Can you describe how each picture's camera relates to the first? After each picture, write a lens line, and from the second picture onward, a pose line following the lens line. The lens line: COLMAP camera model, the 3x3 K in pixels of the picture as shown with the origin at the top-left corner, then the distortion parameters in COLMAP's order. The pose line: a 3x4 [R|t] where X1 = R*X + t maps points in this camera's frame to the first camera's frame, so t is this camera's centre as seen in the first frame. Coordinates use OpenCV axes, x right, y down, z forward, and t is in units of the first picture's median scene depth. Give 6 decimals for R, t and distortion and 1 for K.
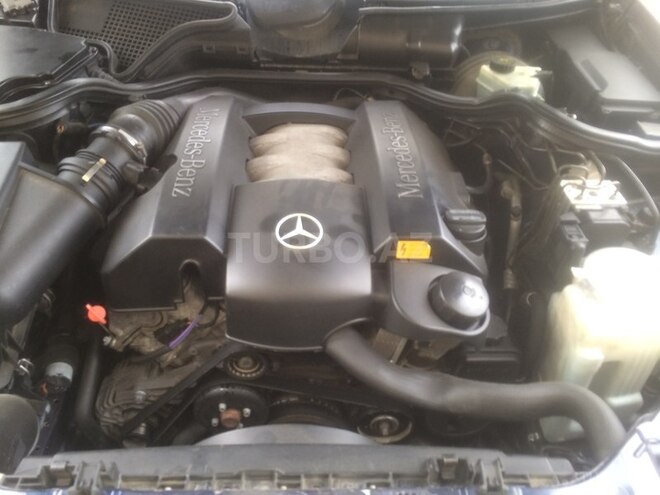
lens RADIAL K [[545.1, 0, 330.0], [0, 545.1, 247.5], [0, 0, 1]] dist [0.016246, 0.001973]
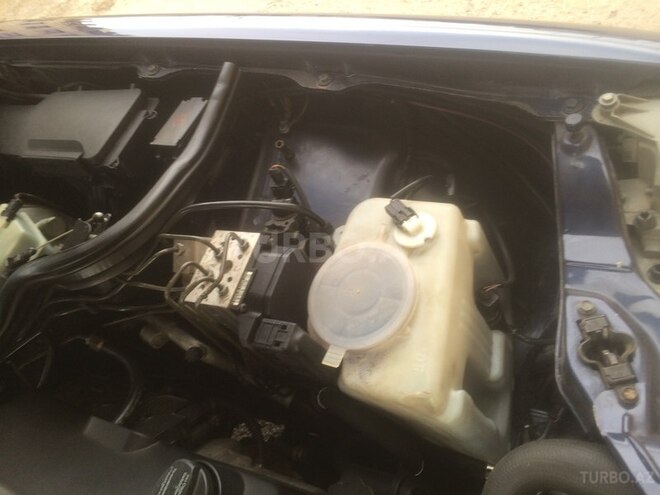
lens RADIAL K [[545.1, 0, 330.0], [0, 545.1, 247.5], [0, 0, 1]] dist [0.016246, 0.001973]
pose [[0.345178, -0.860806, 0.373987, 0.299888], [0.865148, 0.446305, 0.228758, -0.149356], [-0.363829, 0.244592, 0.898779, 0.365943]]
